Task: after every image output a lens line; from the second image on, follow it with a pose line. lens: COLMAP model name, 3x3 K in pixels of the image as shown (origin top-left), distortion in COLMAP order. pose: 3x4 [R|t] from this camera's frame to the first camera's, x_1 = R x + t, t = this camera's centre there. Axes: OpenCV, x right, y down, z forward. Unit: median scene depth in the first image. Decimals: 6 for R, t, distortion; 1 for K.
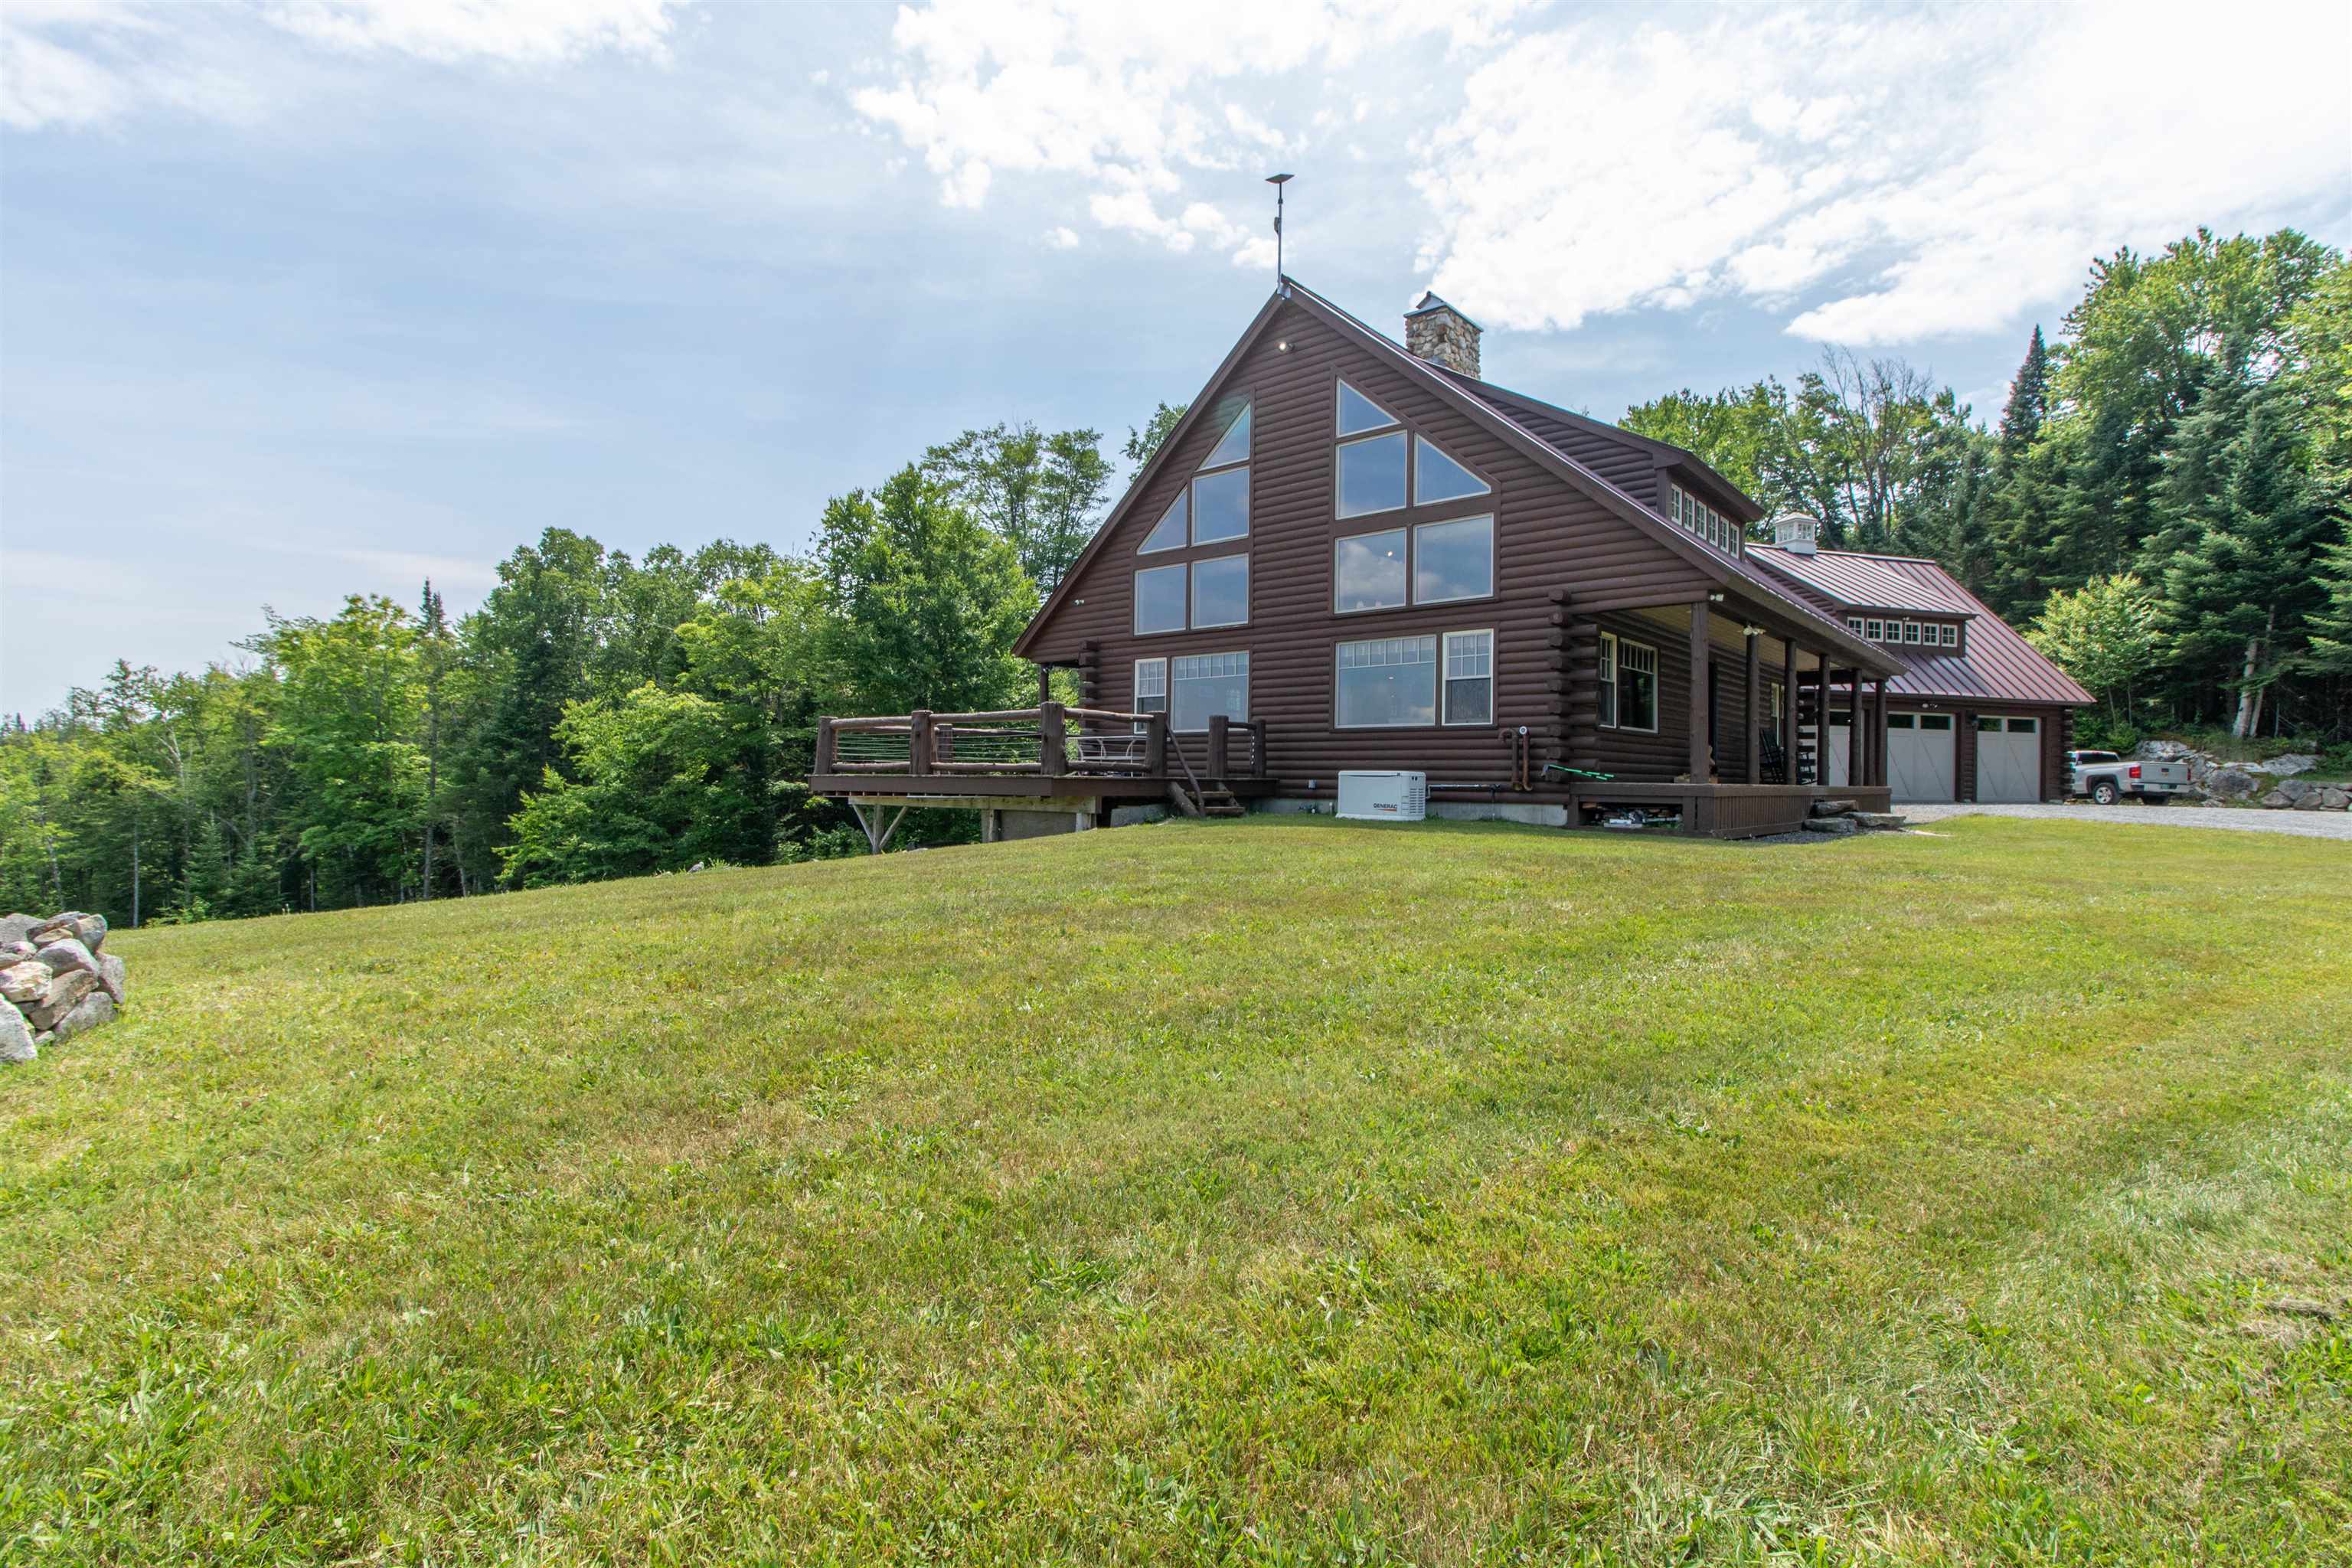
lens RADIAL K [[1059.9, 0, 1175.7], [0, 1059.9, 745.5], [0, 0, 1]] dist [0.019658, 0.000332]
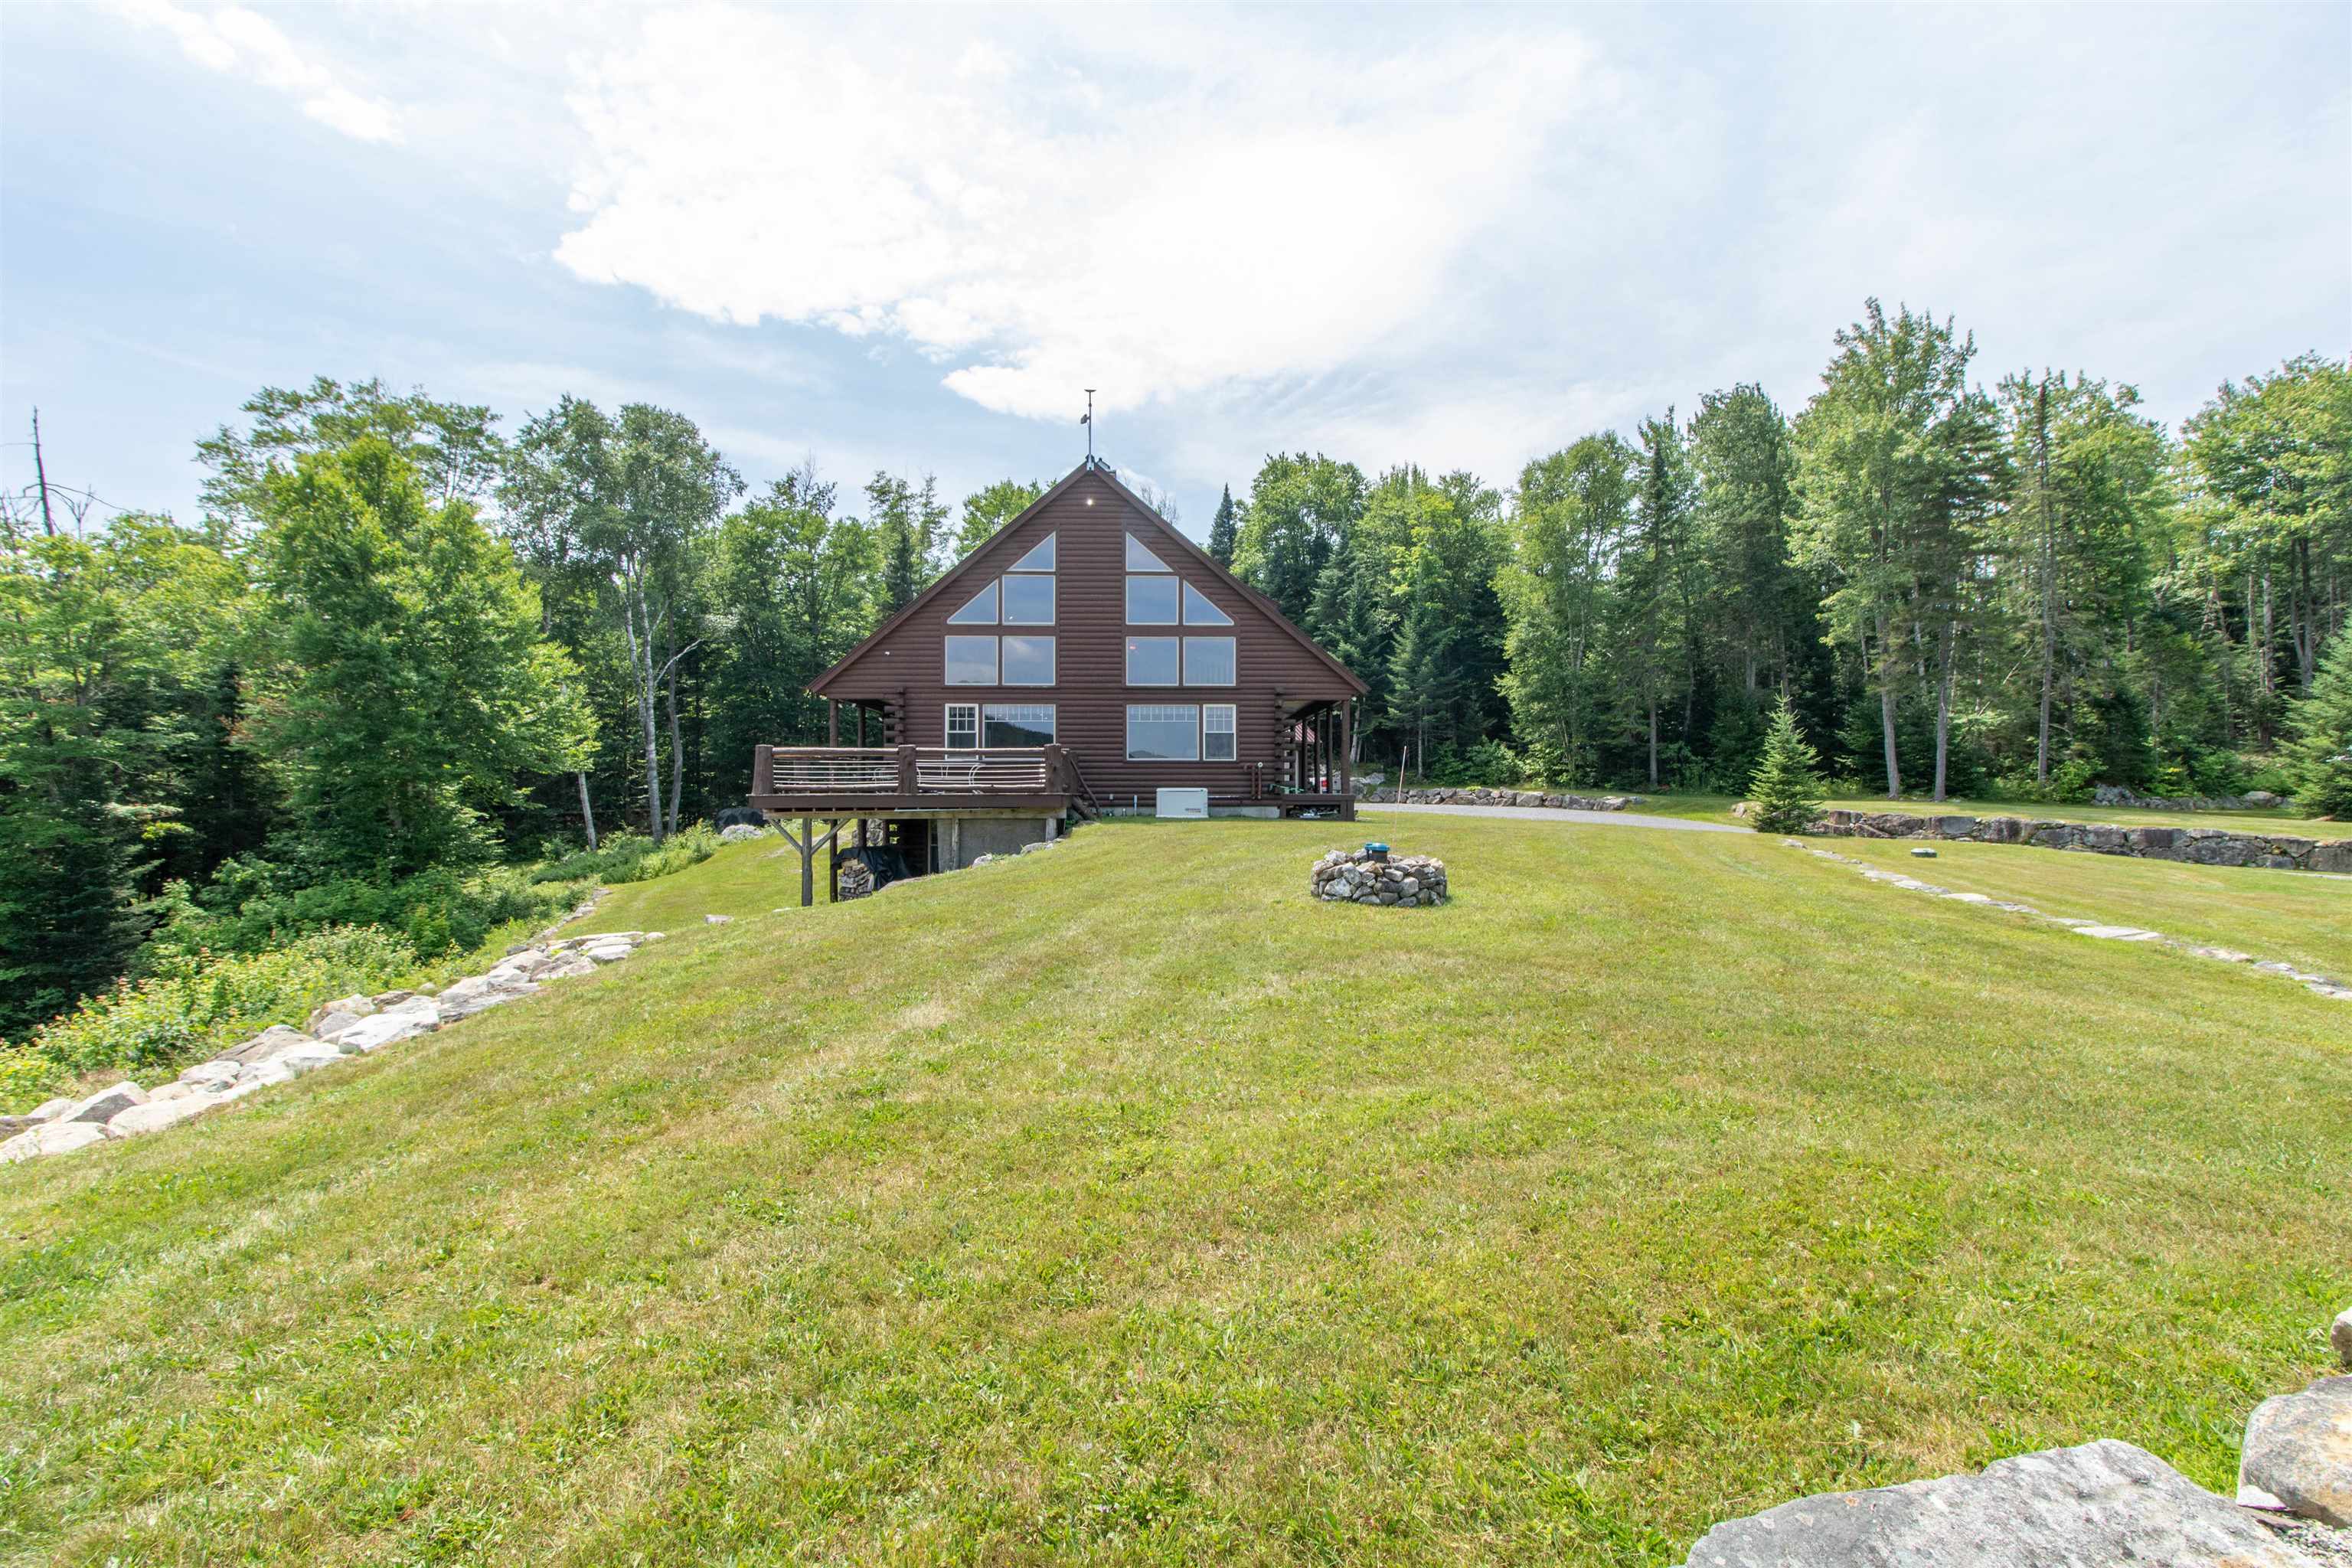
lens RADIAL K [[1104.9, 0, 1176.0], [0, 1104.9, 784.0], [0, 0, 1]] dist [0.003592, 0.000165]
pose [[0.732673, -0.006228, 0.680552, -0.830181], [-0.011983, 0.999685, 0.022049, -0.016765], [-0.680475, -0.024310, 0.732368, -0.210098]]
